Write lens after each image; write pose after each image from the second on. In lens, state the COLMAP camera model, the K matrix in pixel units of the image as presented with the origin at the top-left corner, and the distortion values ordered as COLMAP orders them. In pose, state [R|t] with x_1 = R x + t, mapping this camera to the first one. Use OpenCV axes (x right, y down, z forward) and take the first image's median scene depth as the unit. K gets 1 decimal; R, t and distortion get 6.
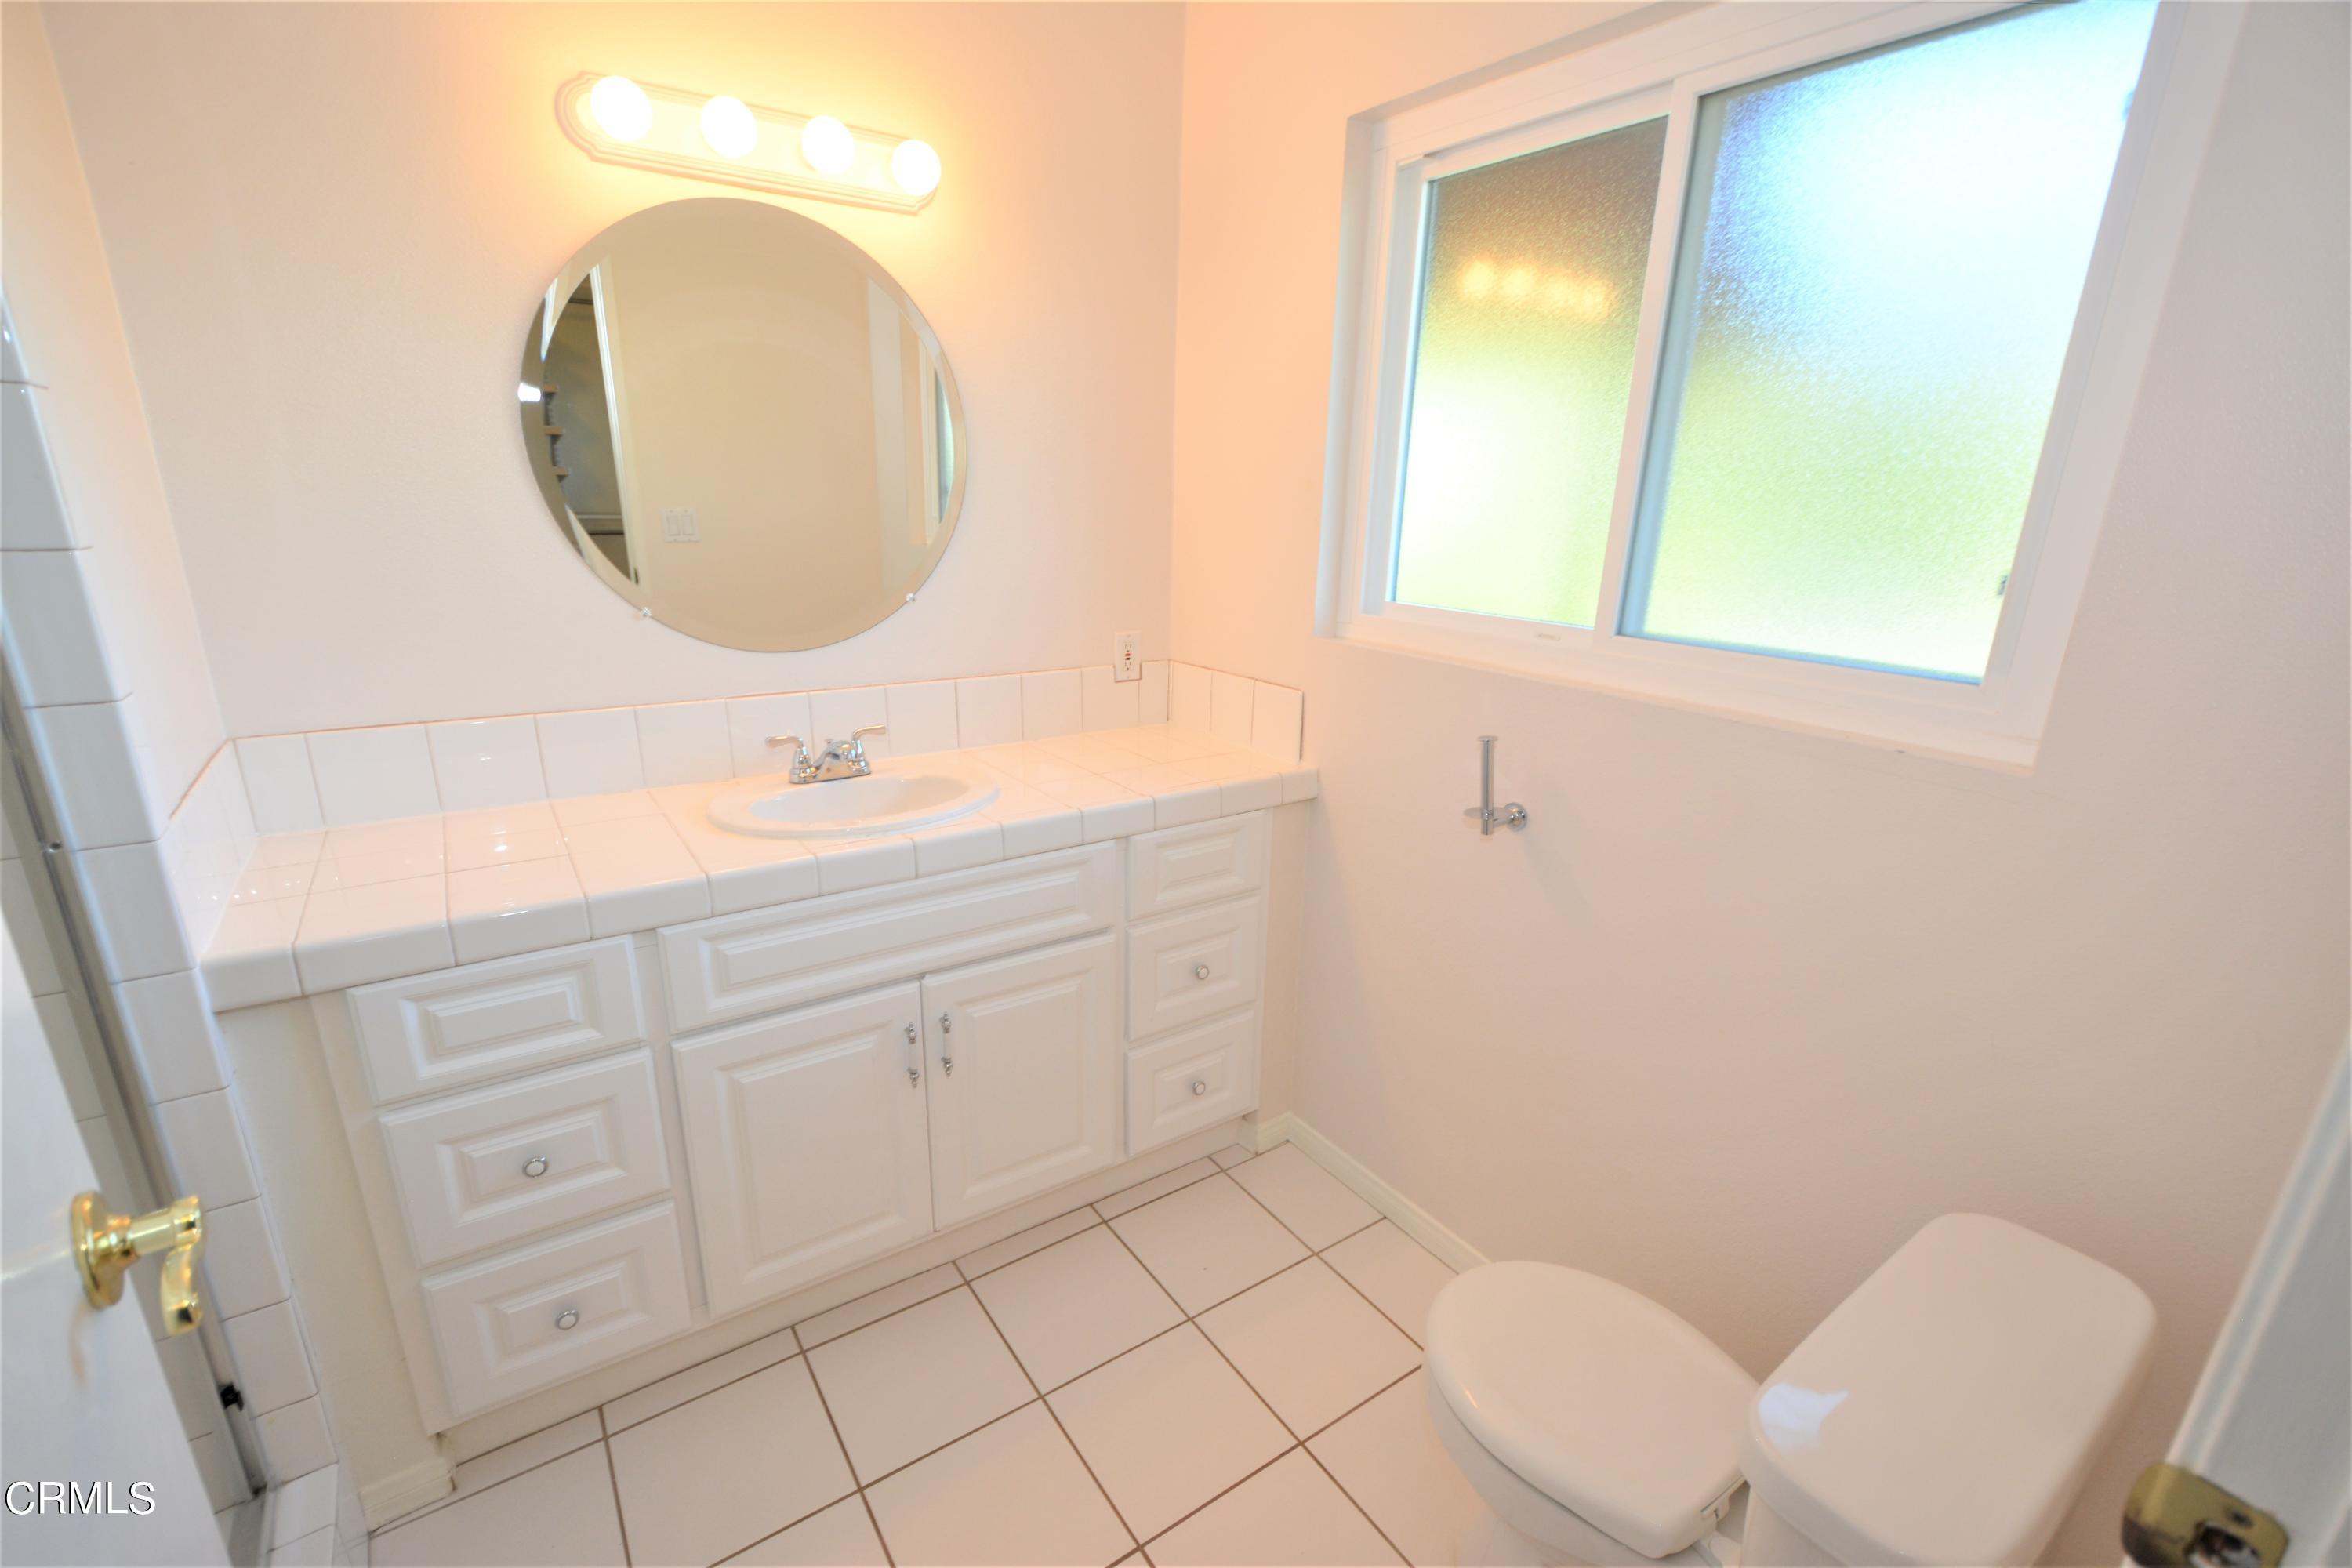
lens RADIAL K [[1030.3, 0, 1172.1], [0, 1030.3, 812.1], [0, 0, 1]] dist [0.016185, -0.010831]
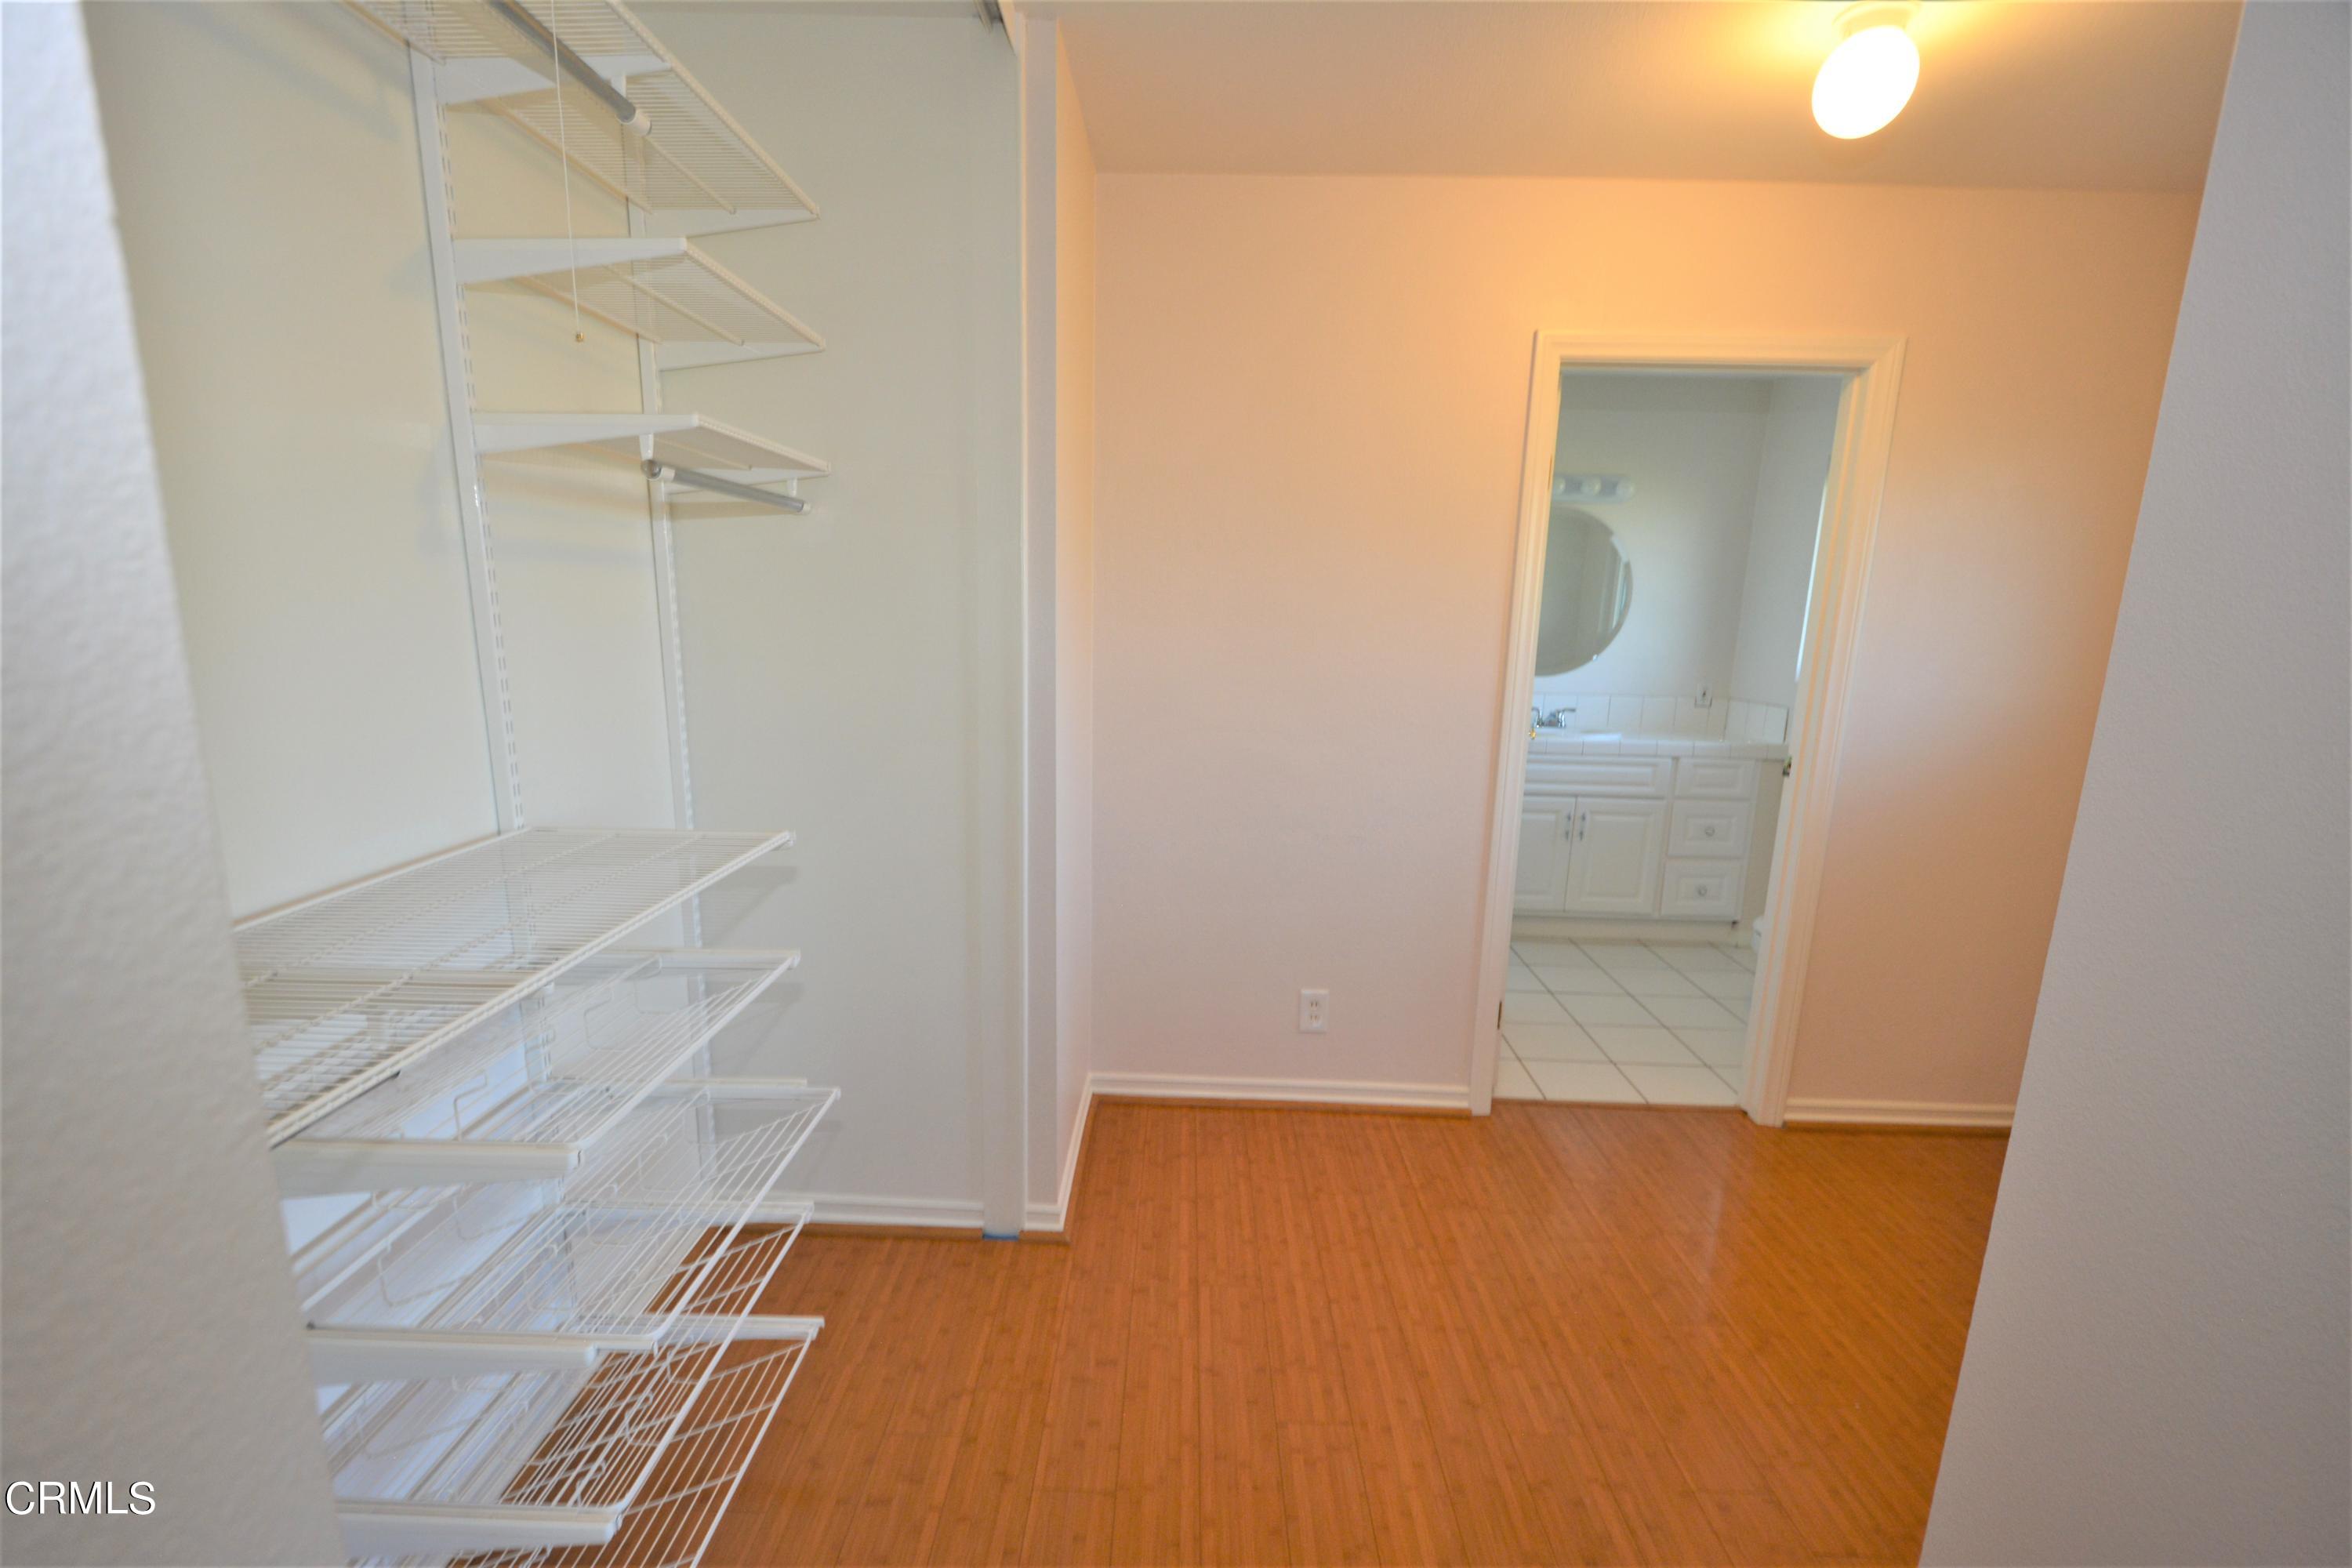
lens RADIAL K [[1030.3, 0, 1172.1], [0, 1030.3, 812.1], [0, 0, 1]] dist [0.016185, -0.010831]
pose [[0.813170, 0.116622, -0.570222, 0.386952], [-0.180303, 0.981999, -0.056285, 0.499178], [0.553394, 0.148582, 0.819560, -1.571836]]
